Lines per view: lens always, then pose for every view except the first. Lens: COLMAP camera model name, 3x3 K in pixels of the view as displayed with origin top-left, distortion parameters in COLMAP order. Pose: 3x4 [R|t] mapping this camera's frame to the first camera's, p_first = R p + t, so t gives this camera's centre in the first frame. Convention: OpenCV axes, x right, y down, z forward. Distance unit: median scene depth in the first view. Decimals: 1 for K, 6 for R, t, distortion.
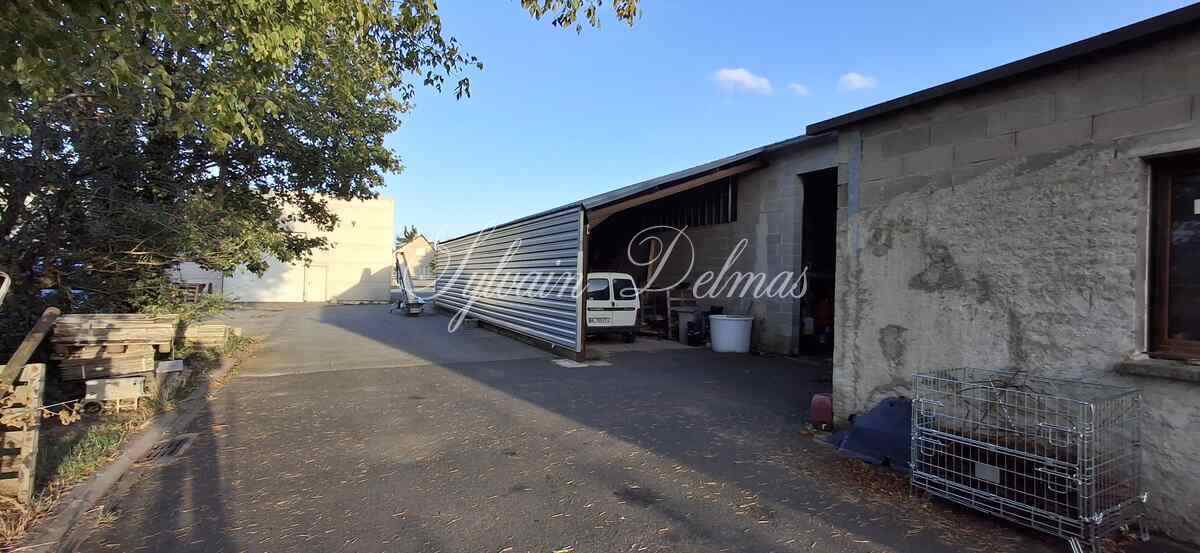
lens RADIAL K [[552.8, 0, 603.5], [0, 552.8, 275.0], [0, 0, 1]] dist [0.004691, 0.002761]
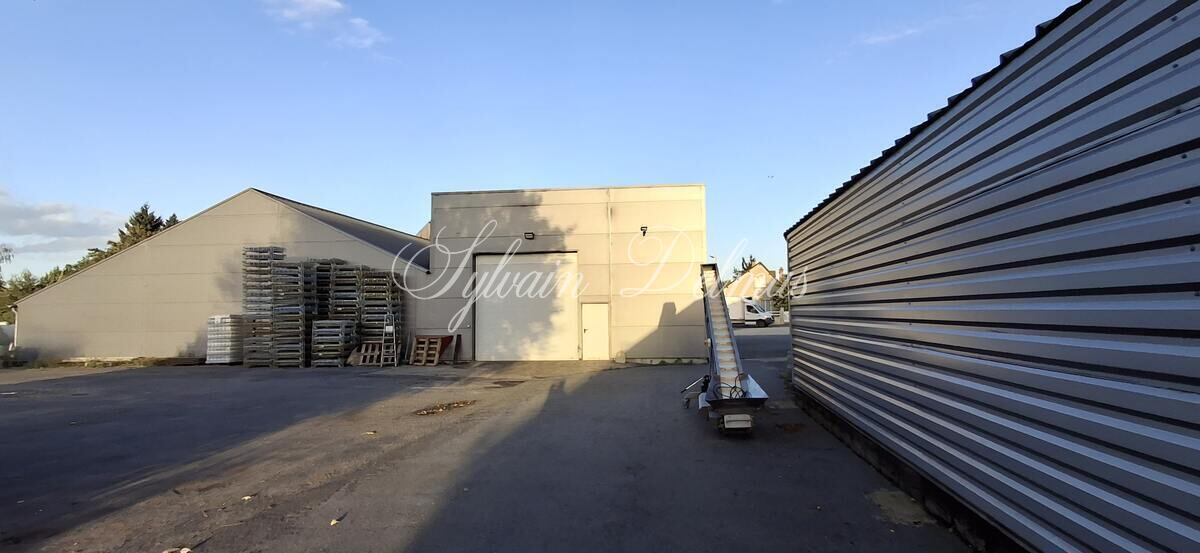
lens RADIAL K [[552.8, 0, 603.0], [0, 552.8, 272.7], [0, 0, 1]] dist [0.004691, 0.002761]
pose [[0.823752, -0.077056, -0.561689, -0.149311], [0.039266, 0.996096, -0.079064, -0.000376], [0.565588, 0.043074, 0.823562, 0.468857]]
